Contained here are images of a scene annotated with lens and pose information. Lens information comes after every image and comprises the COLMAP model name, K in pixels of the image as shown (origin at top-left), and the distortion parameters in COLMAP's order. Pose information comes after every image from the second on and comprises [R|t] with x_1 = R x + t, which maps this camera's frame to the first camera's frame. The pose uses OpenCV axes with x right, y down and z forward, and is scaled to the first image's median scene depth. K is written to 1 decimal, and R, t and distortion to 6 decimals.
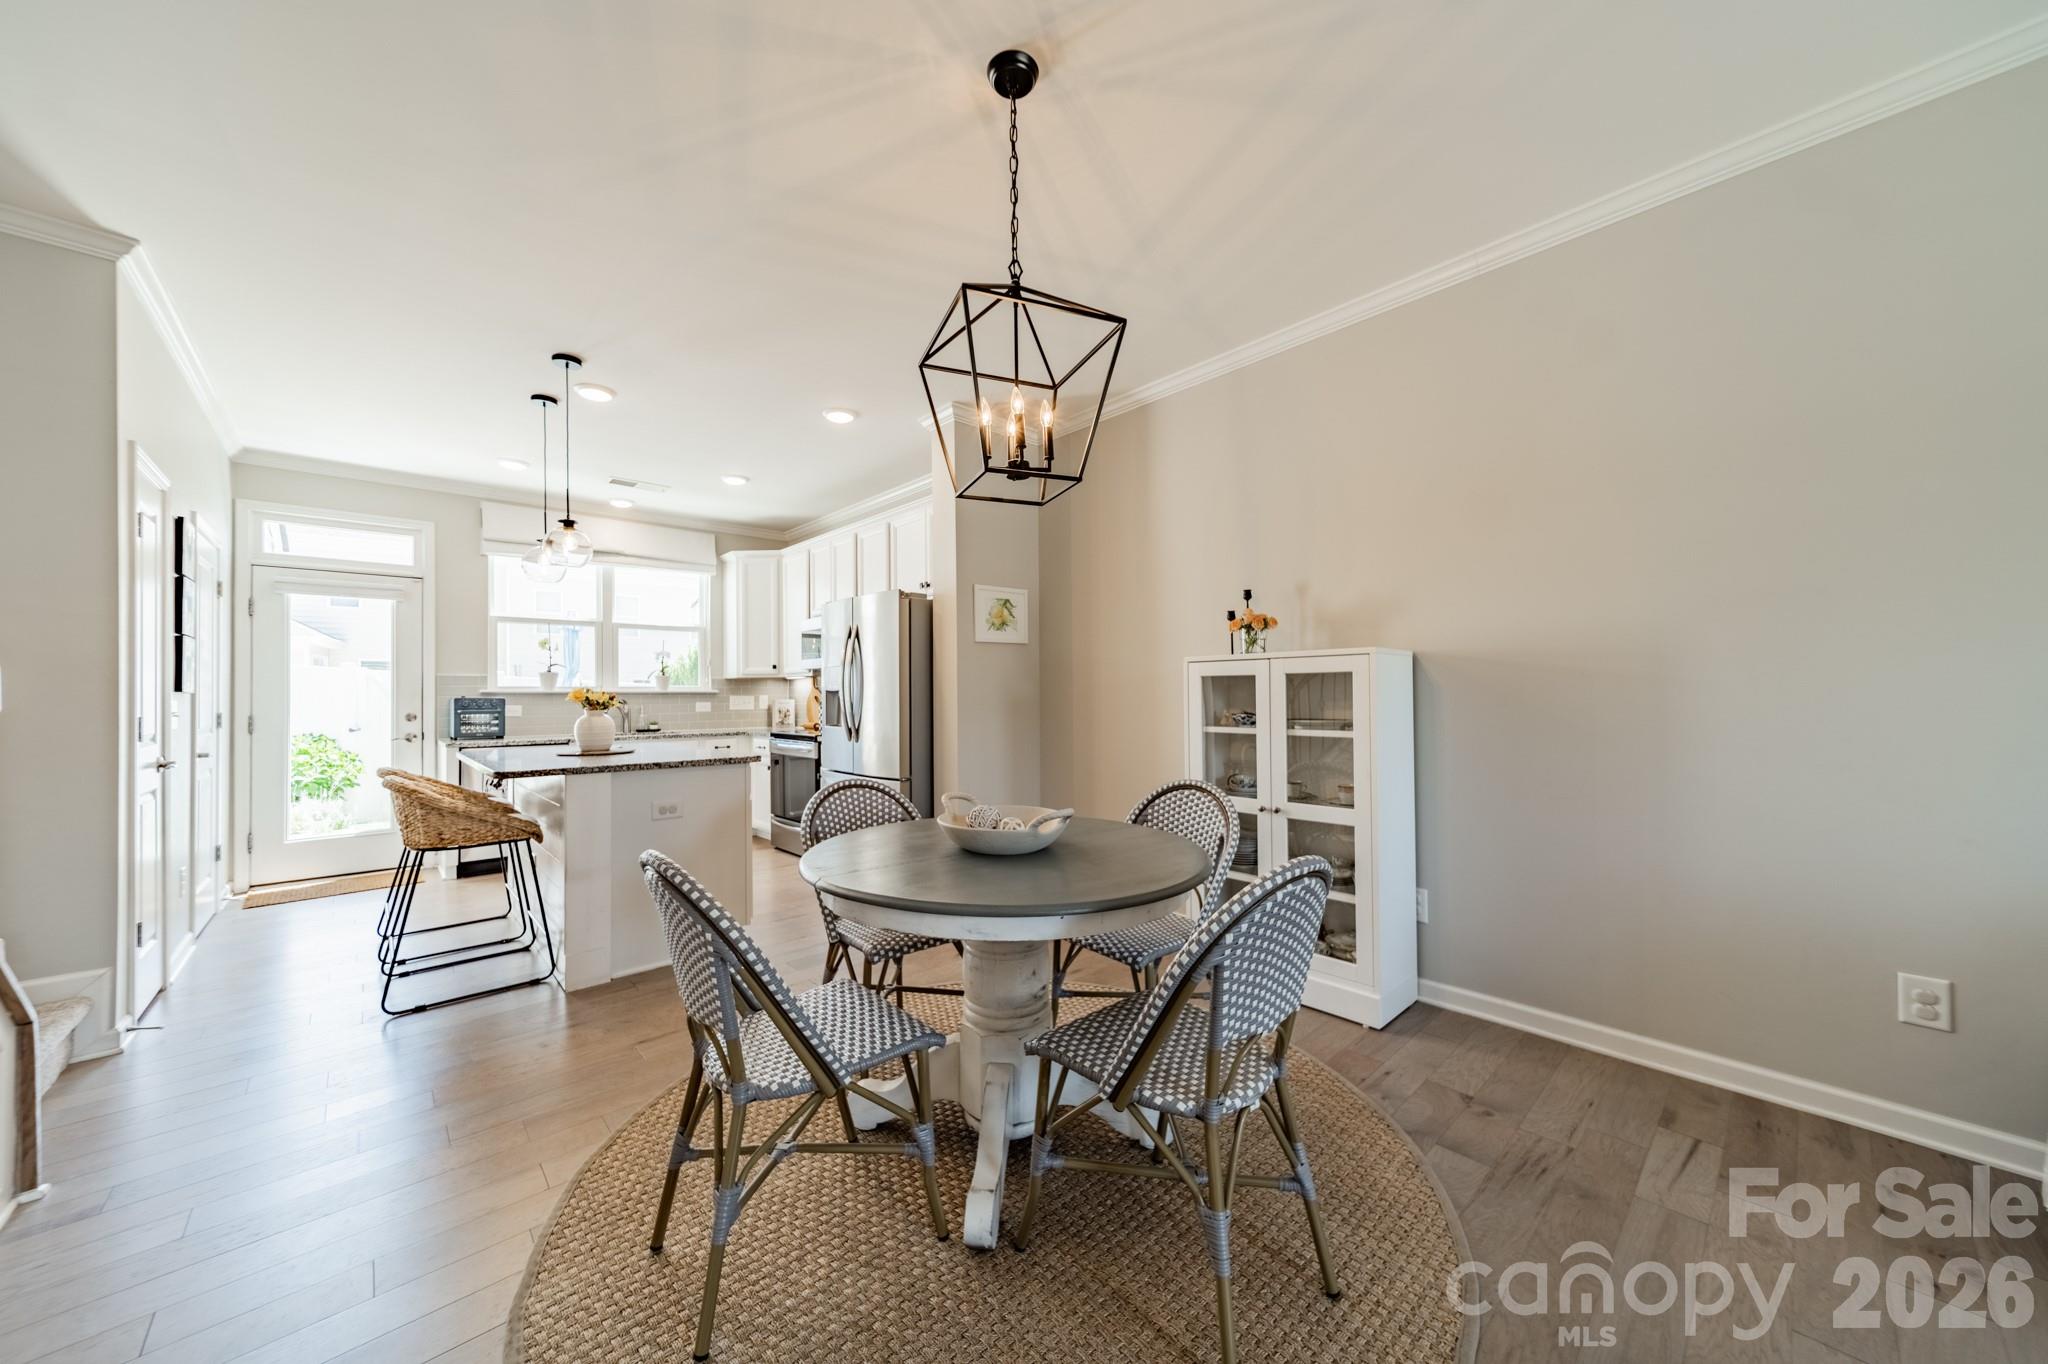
lens RADIAL K [[717.5, 0, 1030.0], [0, 717.5, 691.7], [0, 0, 1]] dist [0.008710, -0.000437]
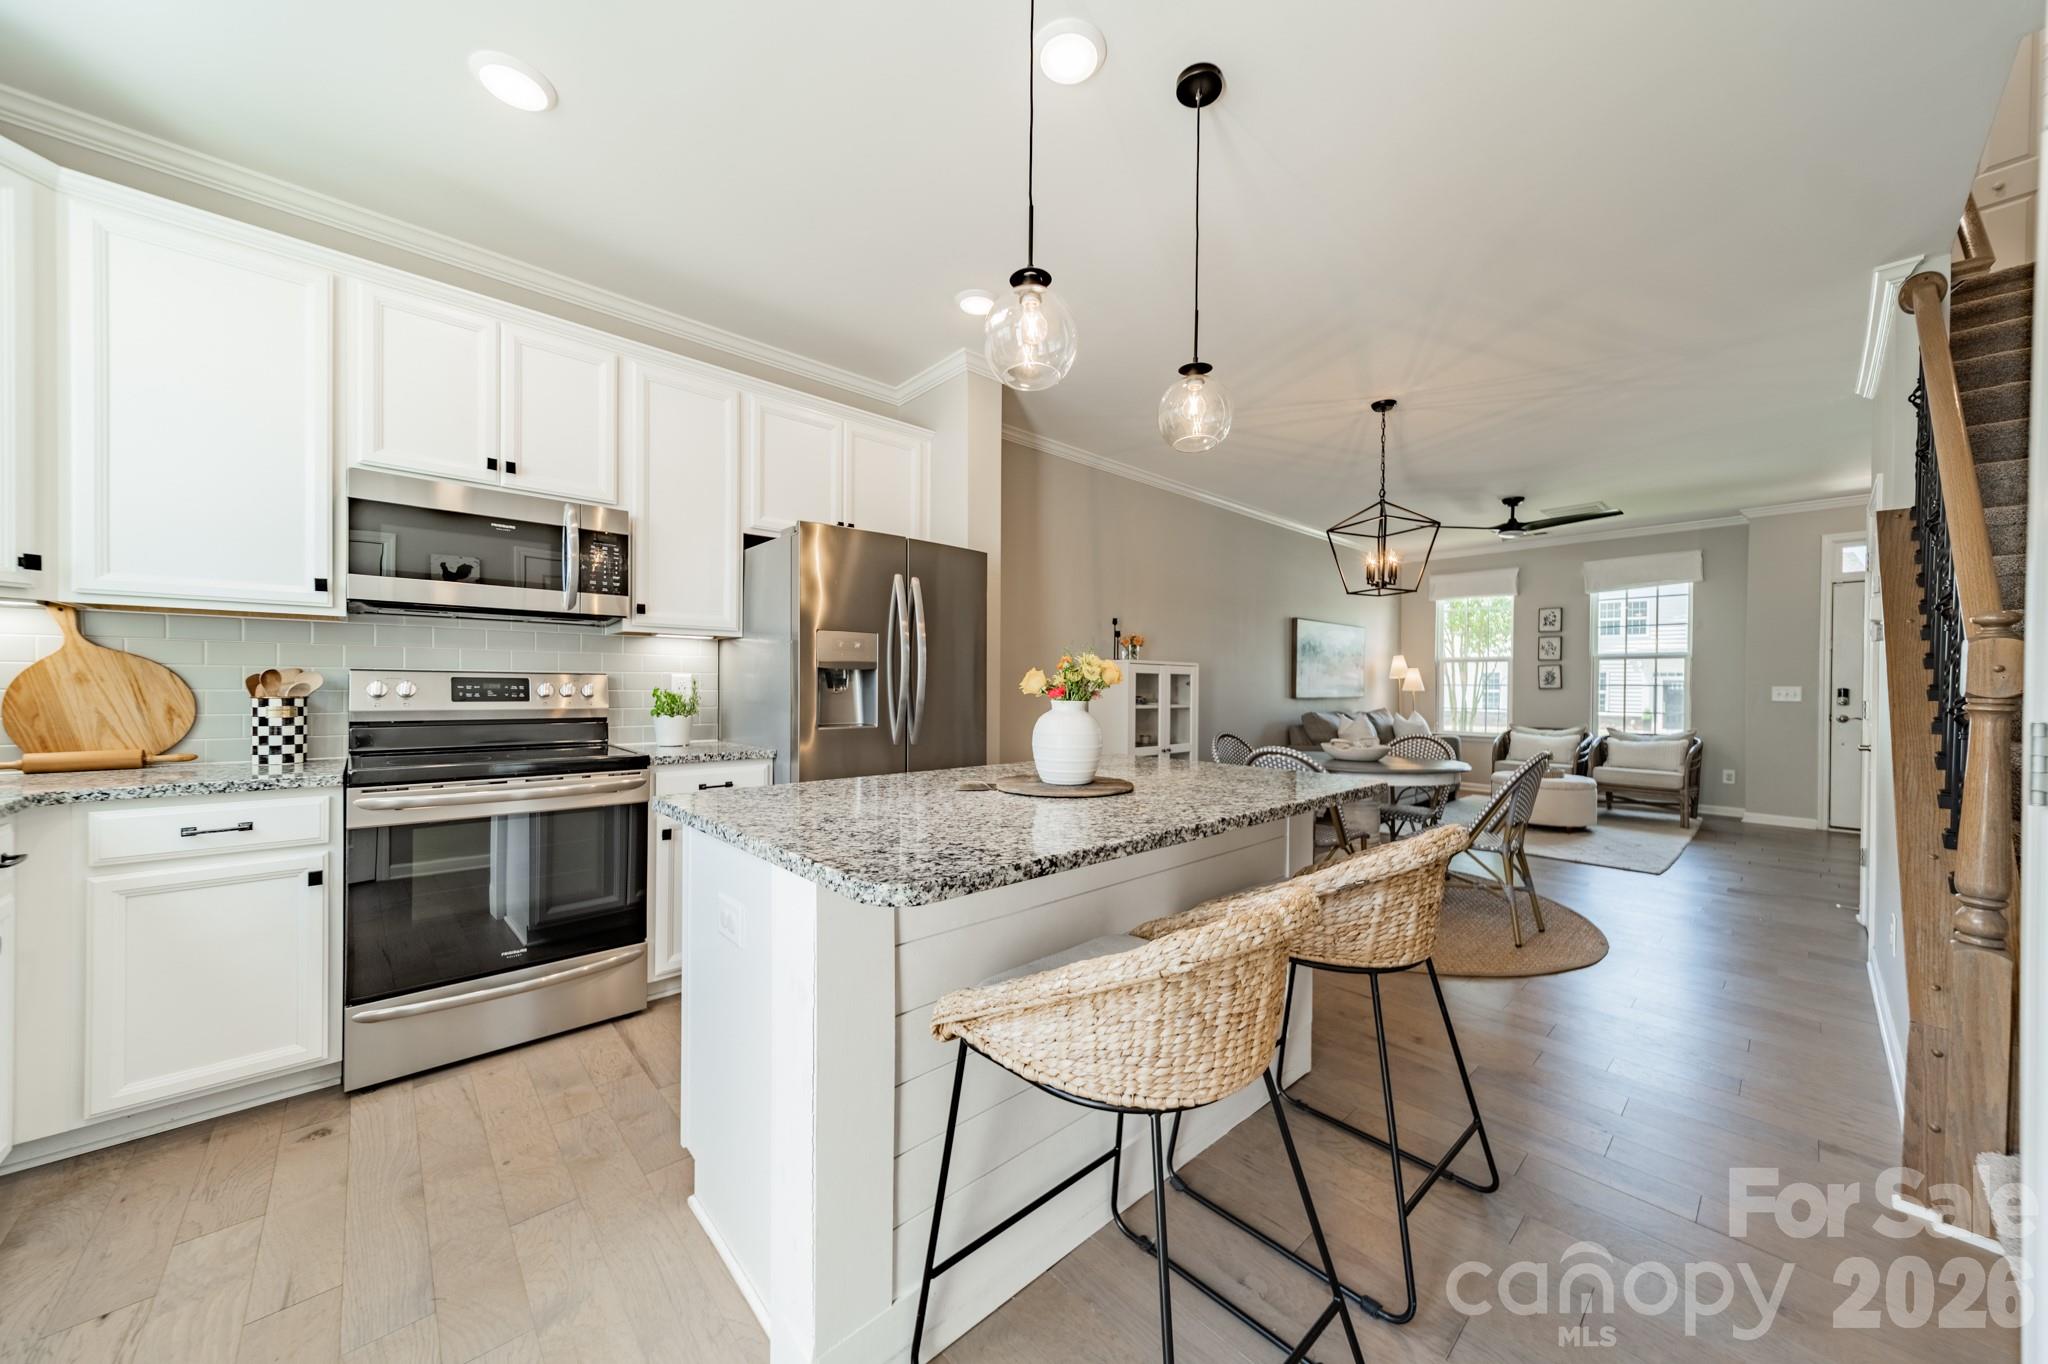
lens RADIAL K [[717.5, 0, 1038.6], [0, 717.5, 690.9], [0, 0, 1]] dist [0.008710, -0.000437]
pose [[-0.005021, 0.001752, 0.999986, -0.751743], [-0.013824, 0.999903, -0.001821, 0.013732], [-0.999892, -0.013833, -0.004996, 0.698159]]
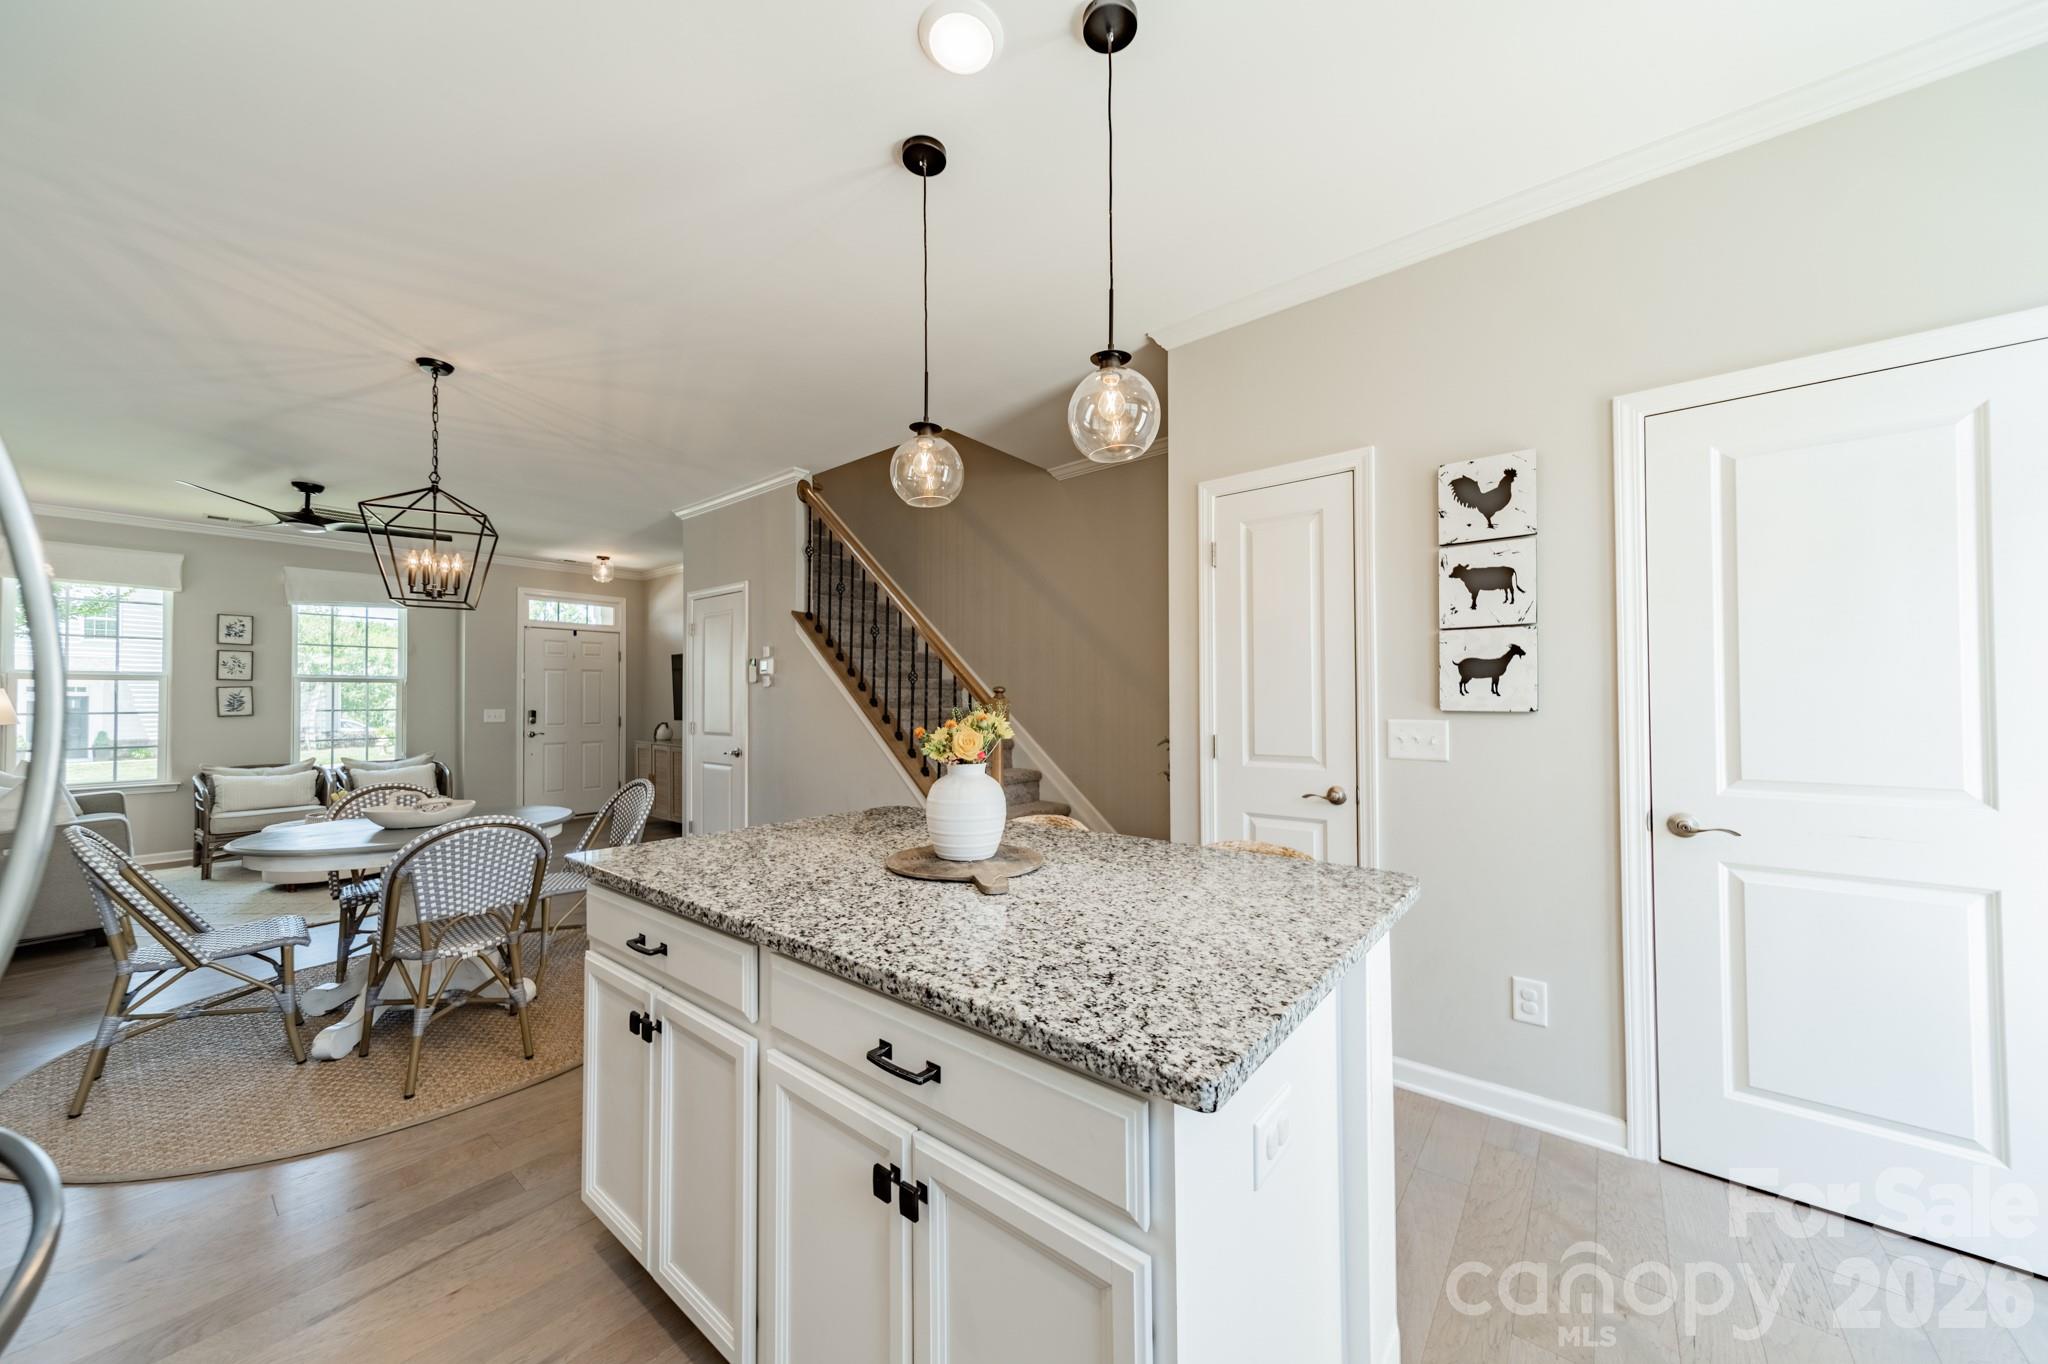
lens RADIAL K [[717.5, 0, 1023.1], [0, 717.5, 686.0], [0, 0, 1]] dist [0.008710, -0.000437]
pose [[-0.989784, 0.012278, -0.142046, -0.393520], [0.015955, 0.999566, -0.024771, -0.006803], [0.141680, -0.026784, -0.989550, 0.982248]]
